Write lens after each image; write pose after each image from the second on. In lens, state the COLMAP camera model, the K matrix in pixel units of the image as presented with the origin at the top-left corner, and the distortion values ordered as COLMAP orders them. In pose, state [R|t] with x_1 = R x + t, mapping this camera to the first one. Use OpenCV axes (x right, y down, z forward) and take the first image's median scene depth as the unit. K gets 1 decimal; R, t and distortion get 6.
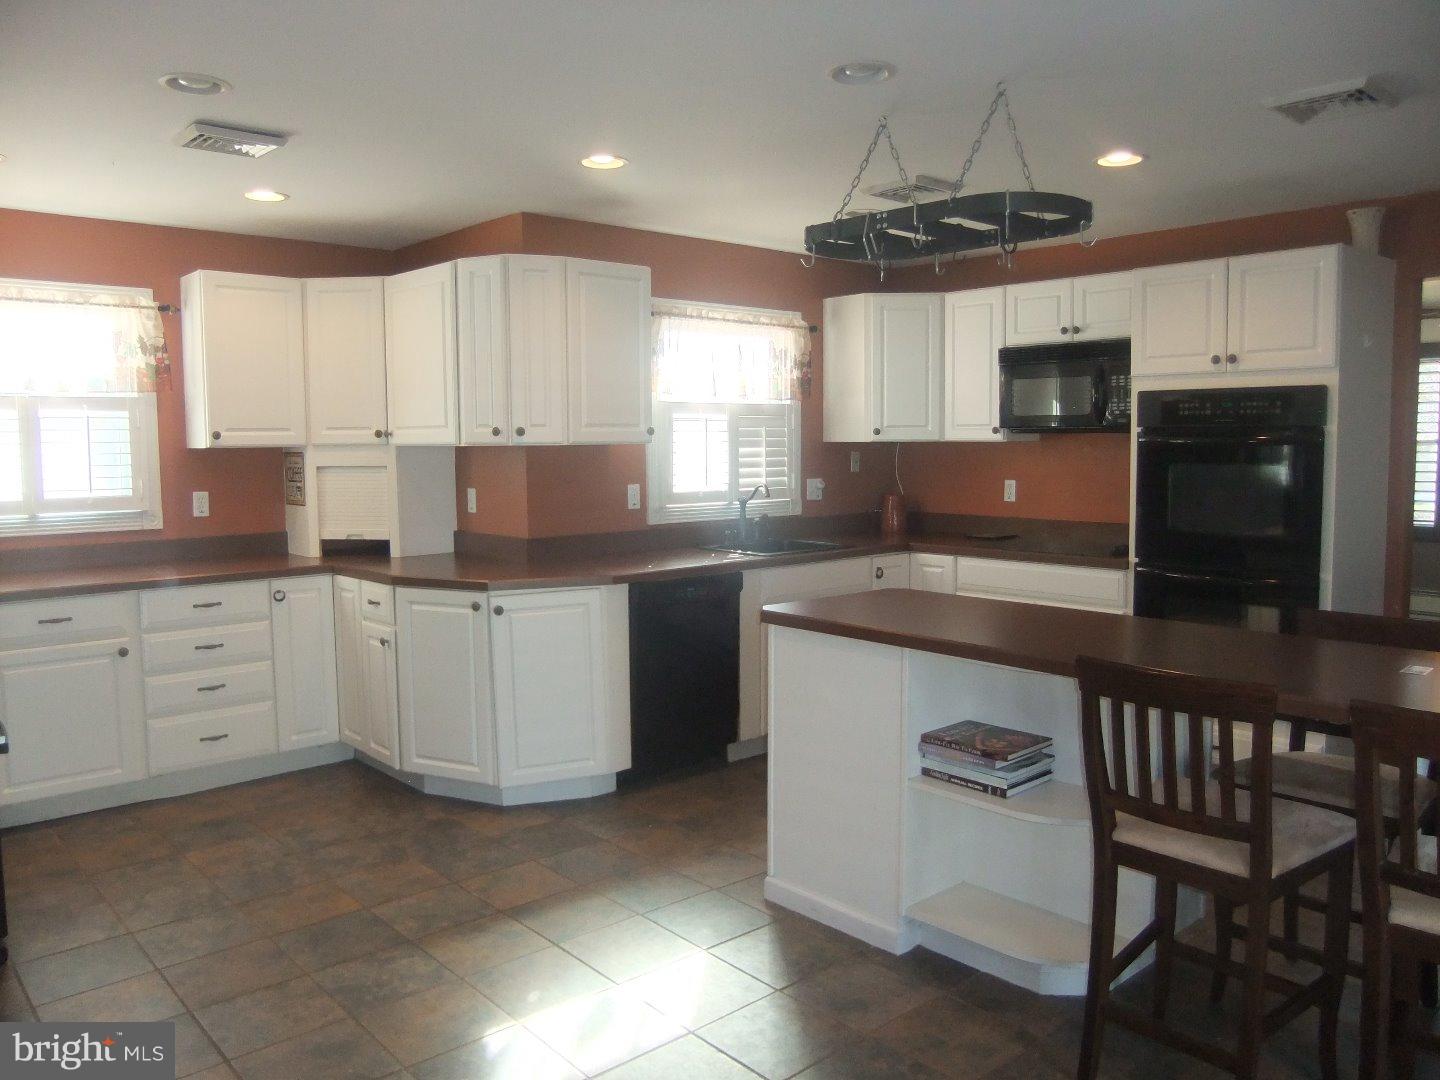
lens RADIAL K [[1098.3, 0, 733.8], [0, 1098.3, 529.2], [0, 0, 1]] dist [-0.062998, 0.047569]
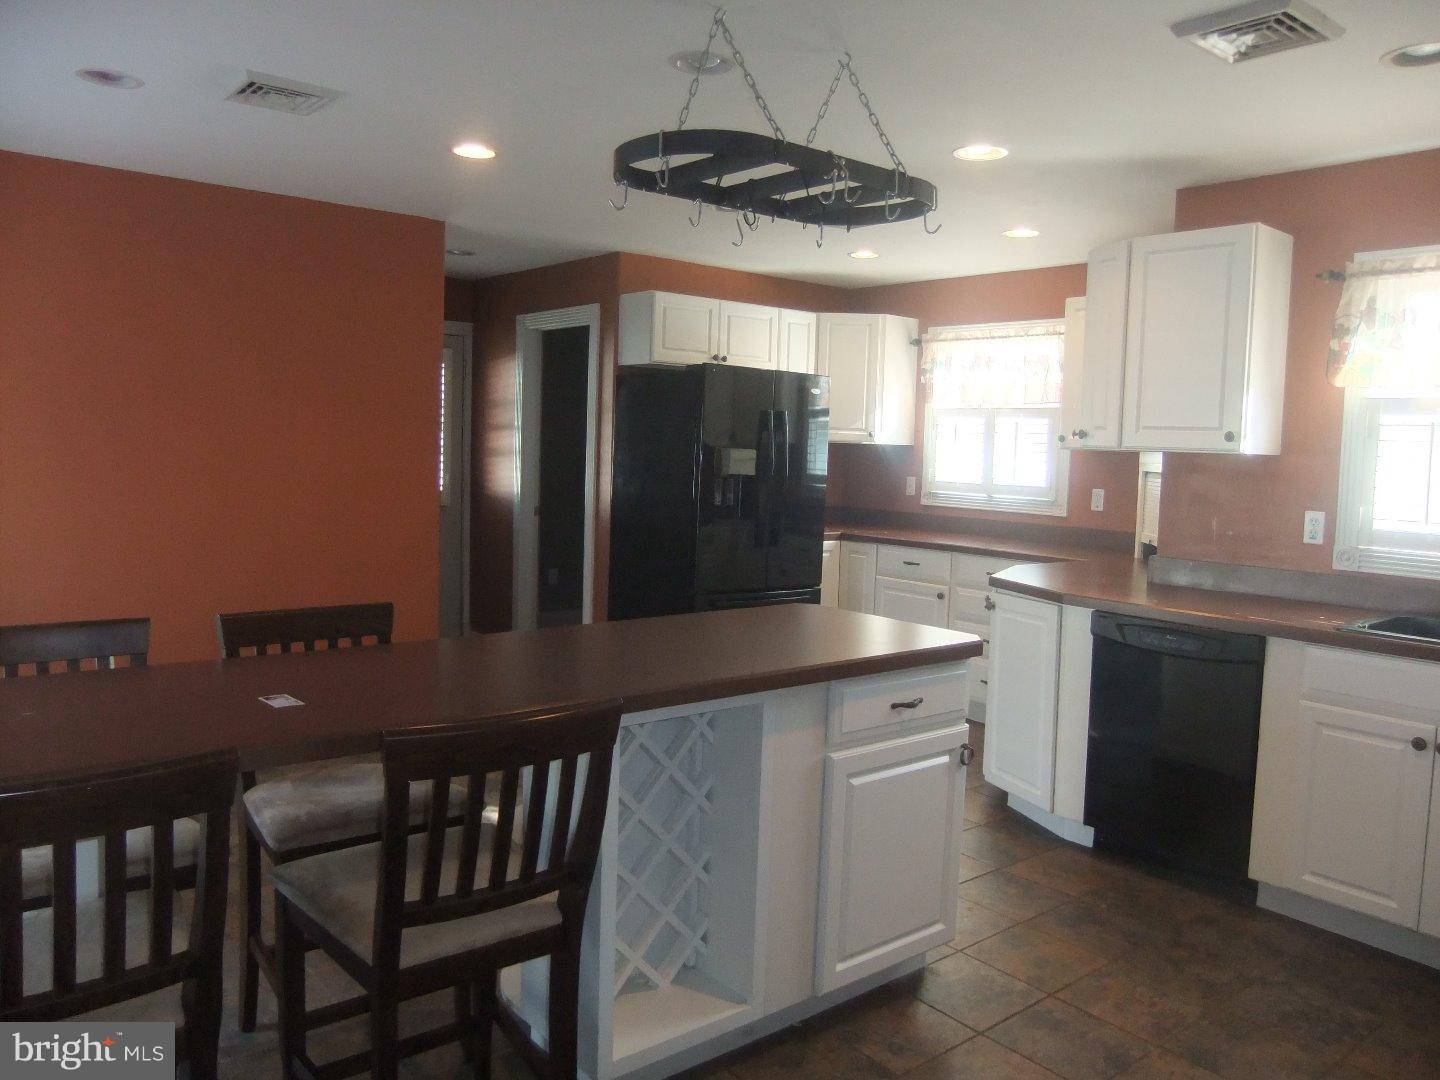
lens RADIAL K [[1098.3, 0, 723.2], [0, 1098.3, 540.2], [0, 0, 1]] dist [-0.062998, 0.047569]
pose [[-0.036187, 0.093929, -0.994921, 0.667369], [-0.116416, 0.988399, 0.097548, -0.047119], [0.992541, 0.119354, -0.024833, 0.634931]]
